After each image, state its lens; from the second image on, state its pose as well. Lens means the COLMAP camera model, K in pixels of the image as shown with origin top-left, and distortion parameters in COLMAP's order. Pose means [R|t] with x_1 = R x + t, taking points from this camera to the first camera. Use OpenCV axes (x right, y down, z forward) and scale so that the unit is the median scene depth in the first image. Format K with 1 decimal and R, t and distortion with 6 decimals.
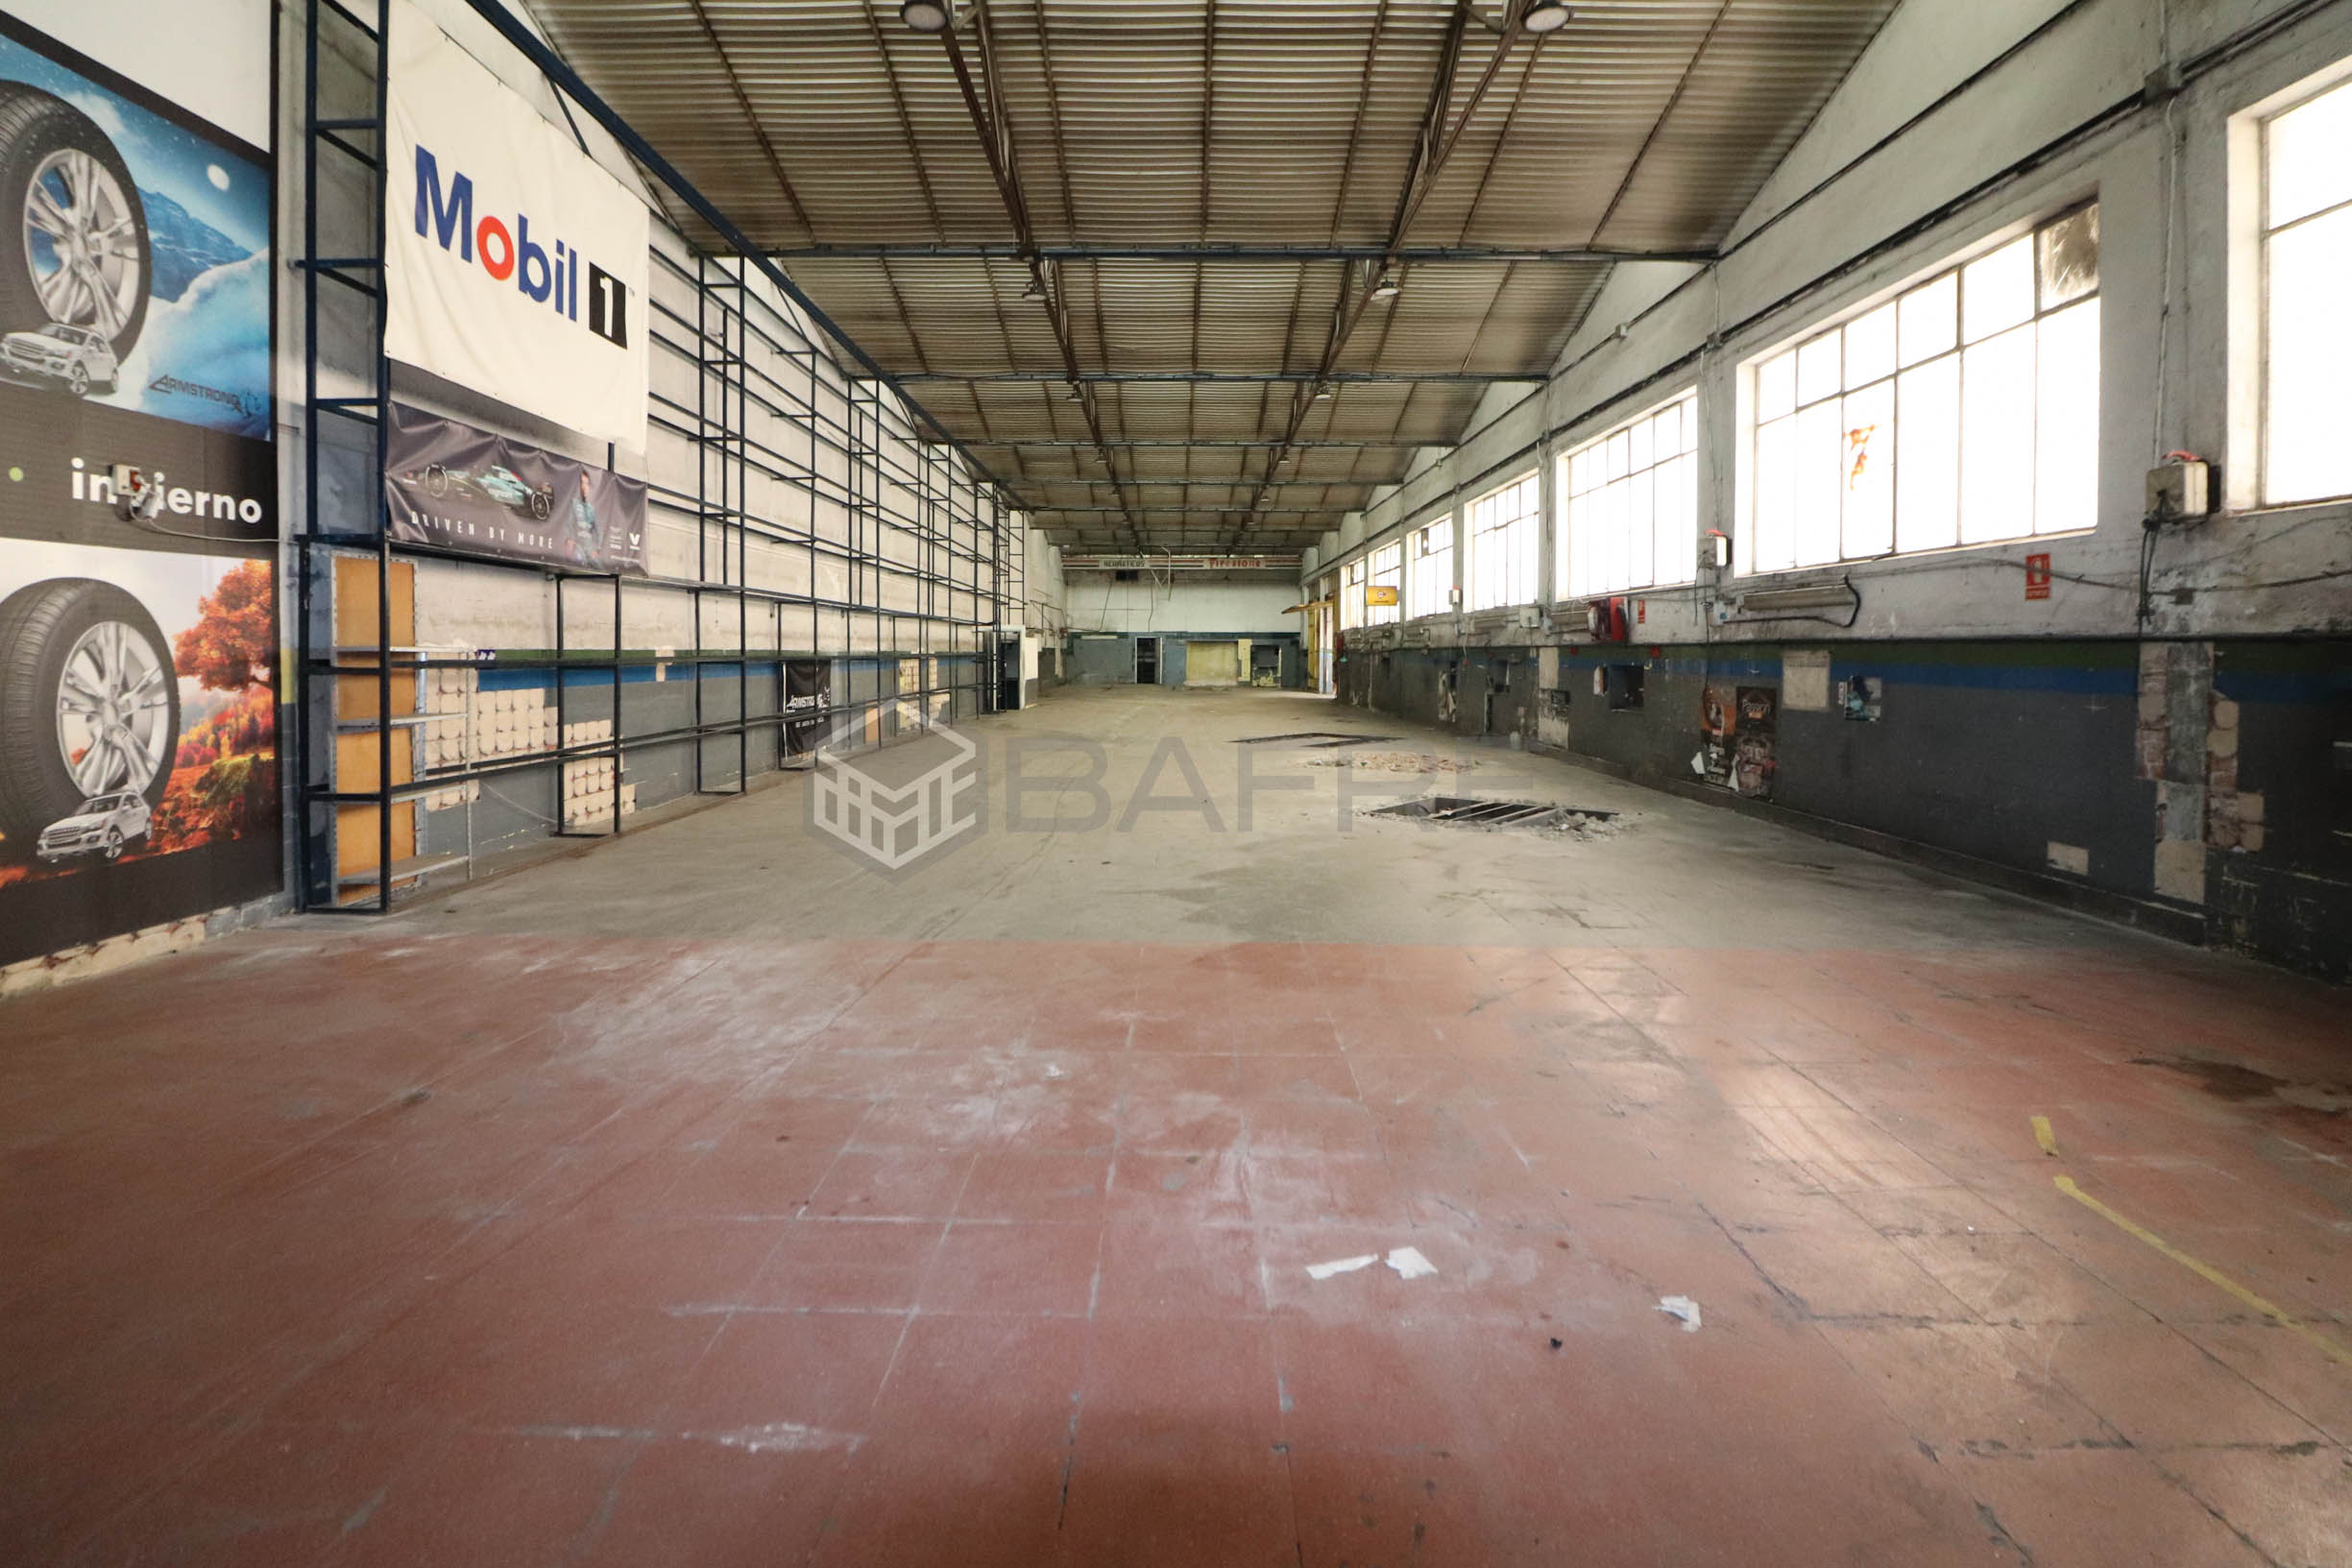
lens RADIAL K [[1089.9, 0, 1182.5], [0, 1089.9, 679.8], [0, 0, 1]] dist [-0.003678, -0.008364]
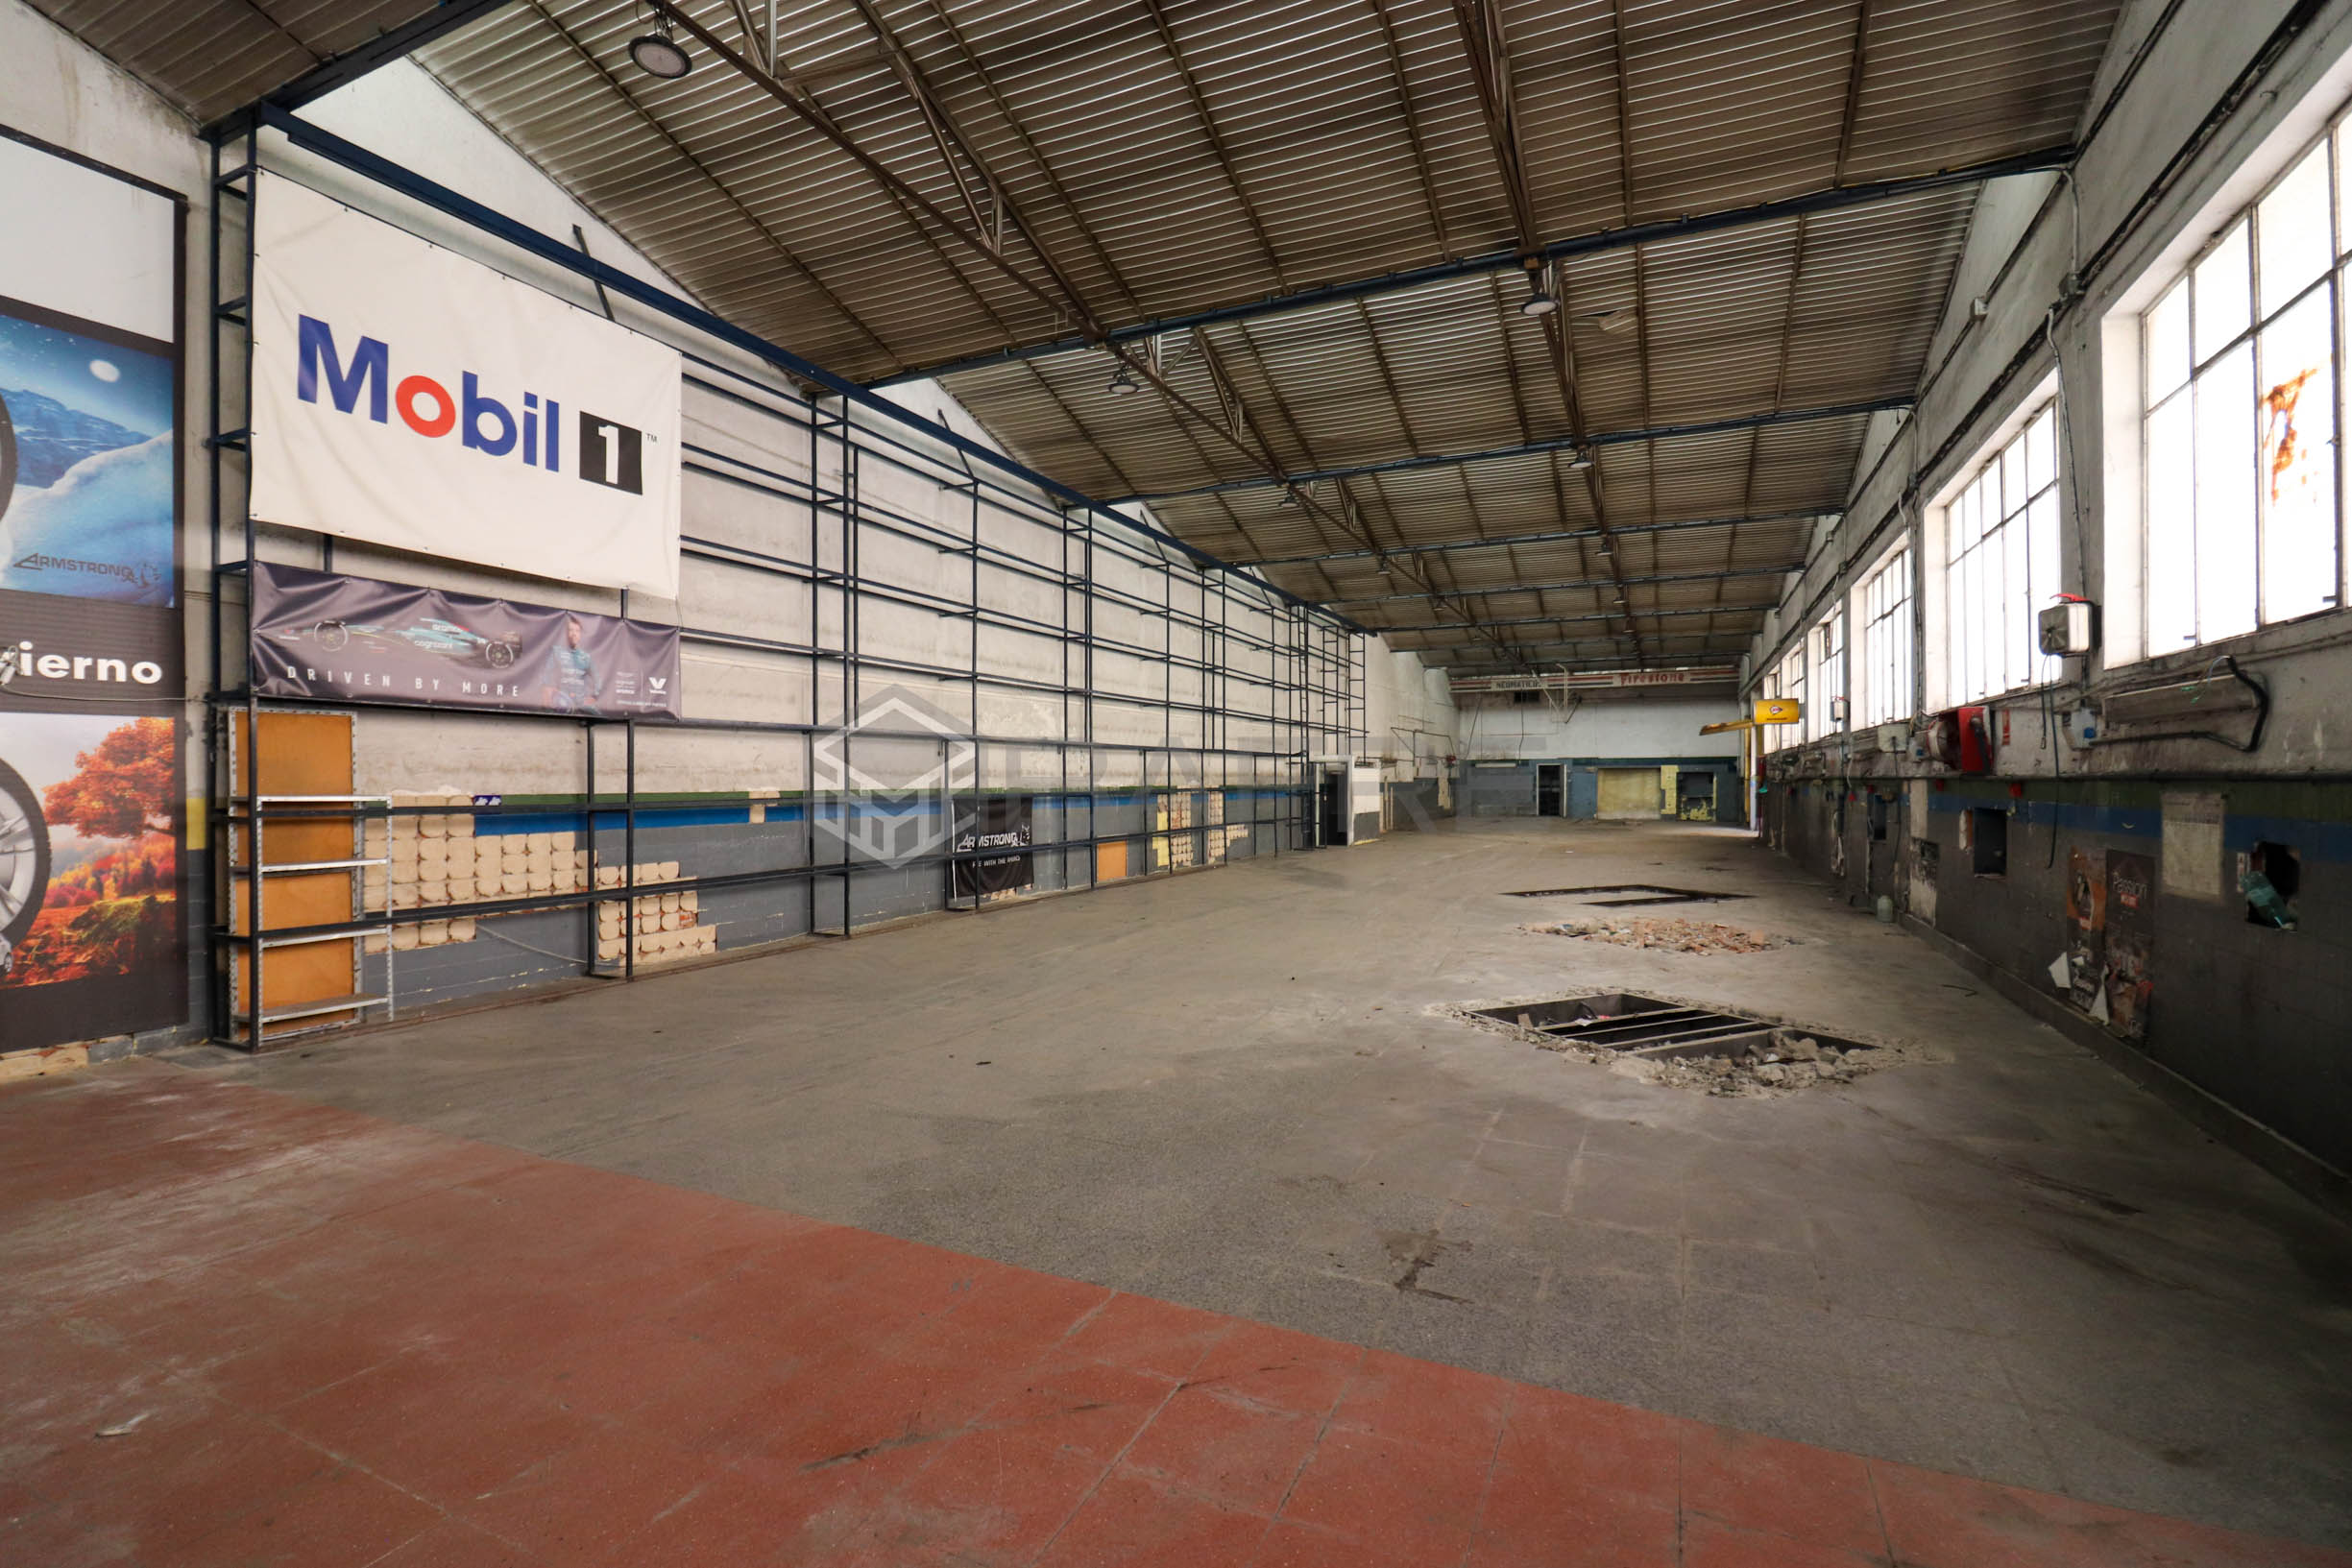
lens RADIAL K [[1089.6, 0, 1176.0], [0, 1089.6, 784.0], [0, 0, 1]] dist [-0.001290, -0.007808]
pose [[0.909096, -0.002934, -0.416576, 0.423134], [-0.005875, 0.999785, -0.019863, -0.022178], [0.416544, 0.020505, 0.908884, 0.350760]]
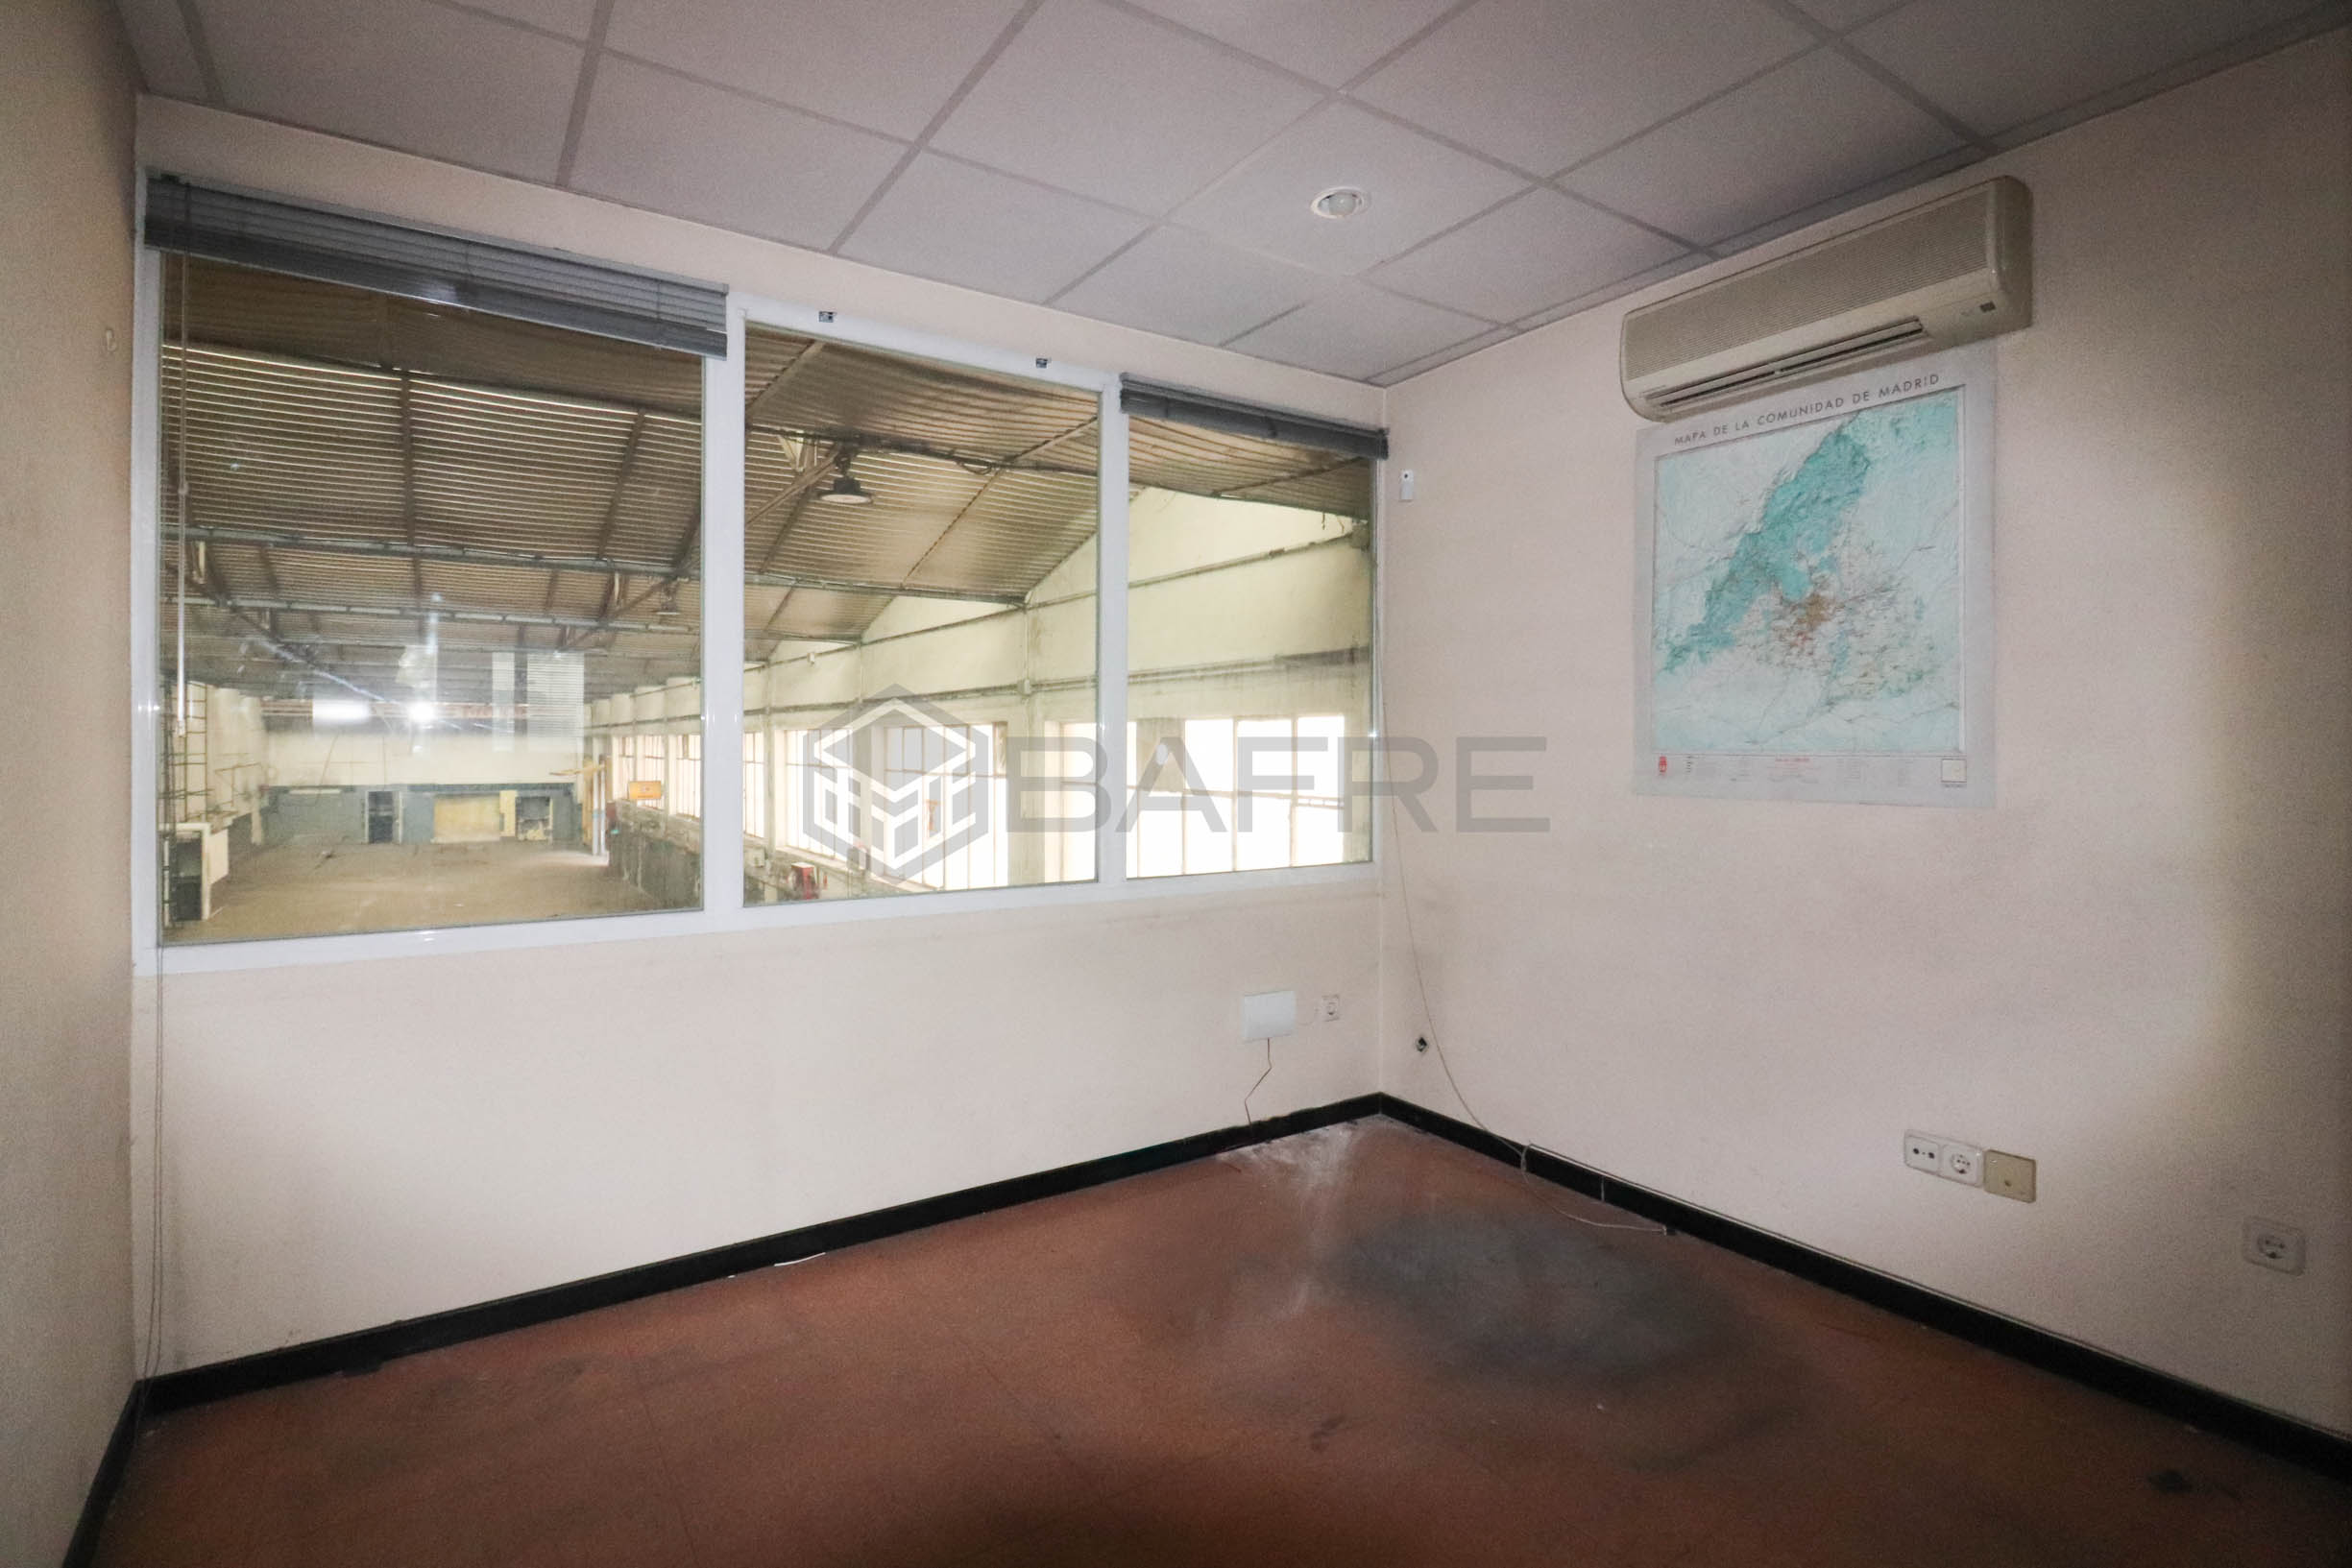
lens RADIAL K [[1095.8, 0, 1139.8], [0, 1095.8, 769.5], [0, 0, 1]] dist [-0.001914, -0.009054]
pose [[0.842222, -0.006959, 0.539086, 0.053525], [0.009883, 0.999948, -0.002532, -0.331435], [-0.539040, 0.007460, 0.842247, -0.553155]]
